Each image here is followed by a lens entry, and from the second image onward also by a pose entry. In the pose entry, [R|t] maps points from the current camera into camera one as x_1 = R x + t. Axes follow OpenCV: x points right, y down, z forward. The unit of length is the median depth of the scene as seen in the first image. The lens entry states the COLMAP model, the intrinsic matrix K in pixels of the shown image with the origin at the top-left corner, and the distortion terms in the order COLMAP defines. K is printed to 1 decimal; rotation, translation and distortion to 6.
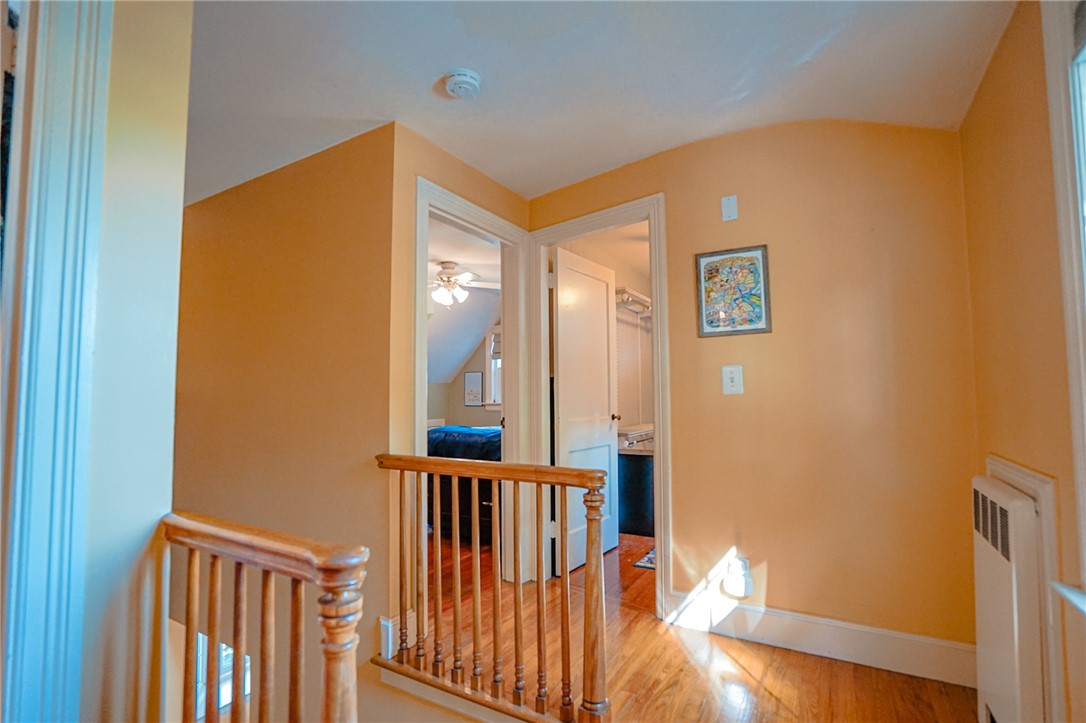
lens RADIAL K [[509.9, 0, 541.8], [0, 509.9, 364.7], [0, 0, 1]] dist [-0.050675, 0.018900]
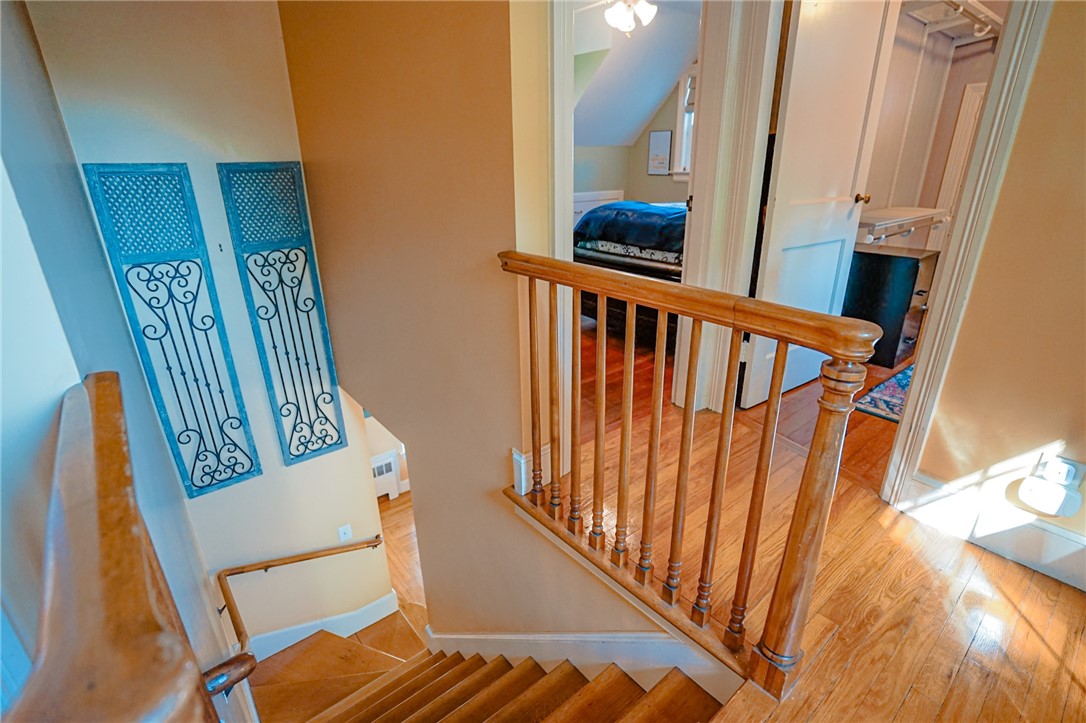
lens RADIAL K [[509.9, 0, 548.7], [0, 509.9, 360.5], [0, 0, 1]] dist [-0.050675, 0.018900]
pose [[0.941403, 0.121728, -0.314551, -0.017611], [0.022808, 0.907492, 0.419450, 0.017398], [0.336511, -0.402046, 0.851540, 0.339279]]
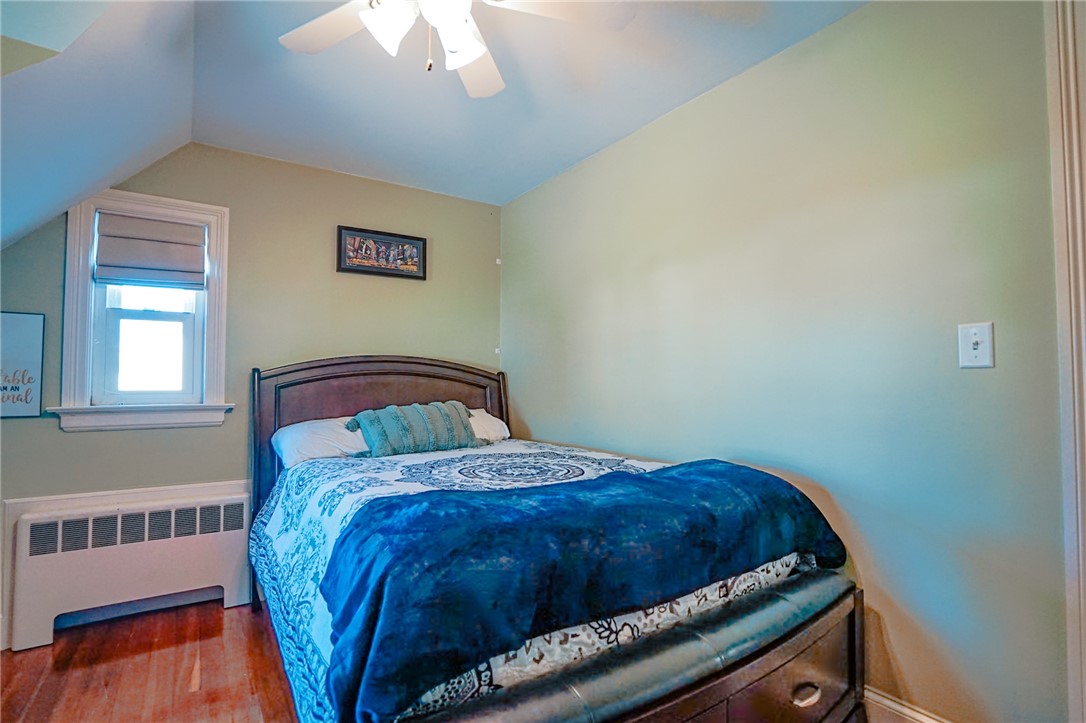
lens RADIAL K [[509.9, 0, 549.8], [0, 509.9, 366.4], [0, 0, 1]] dist [-0.050675, 0.018900]
pose [[0.437449, 0.034275, 0.898590, -0.774176], [-0.053090, 0.998515, -0.012242, 0.101731], [-0.897675, -0.042351, 0.438619, 1.659797]]
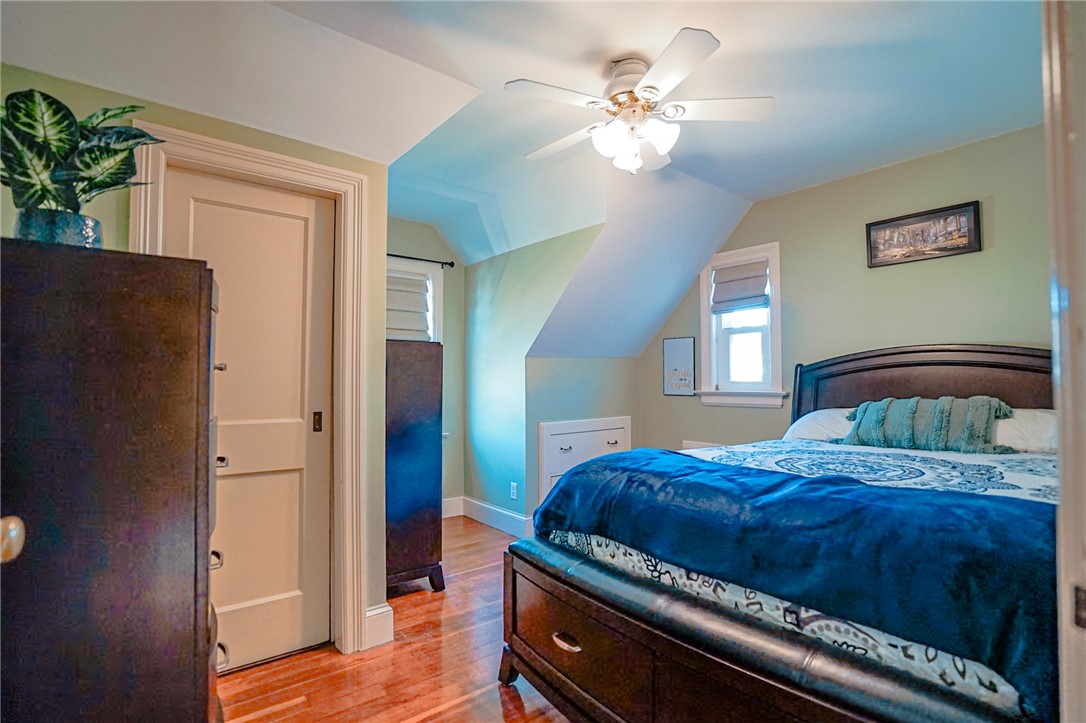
lens RADIAL K [[509.9, 0, 551.4], [0, 509.9, 363.9], [0, 0, 1]] dist [-0.050675, 0.018900]
pose [[0.940493, -0.006708, -0.339746, -0.217532], [0.017904, 0.999395, 0.029830, 0.072775], [0.339340, -0.034138, 0.940044, 1.190810]]
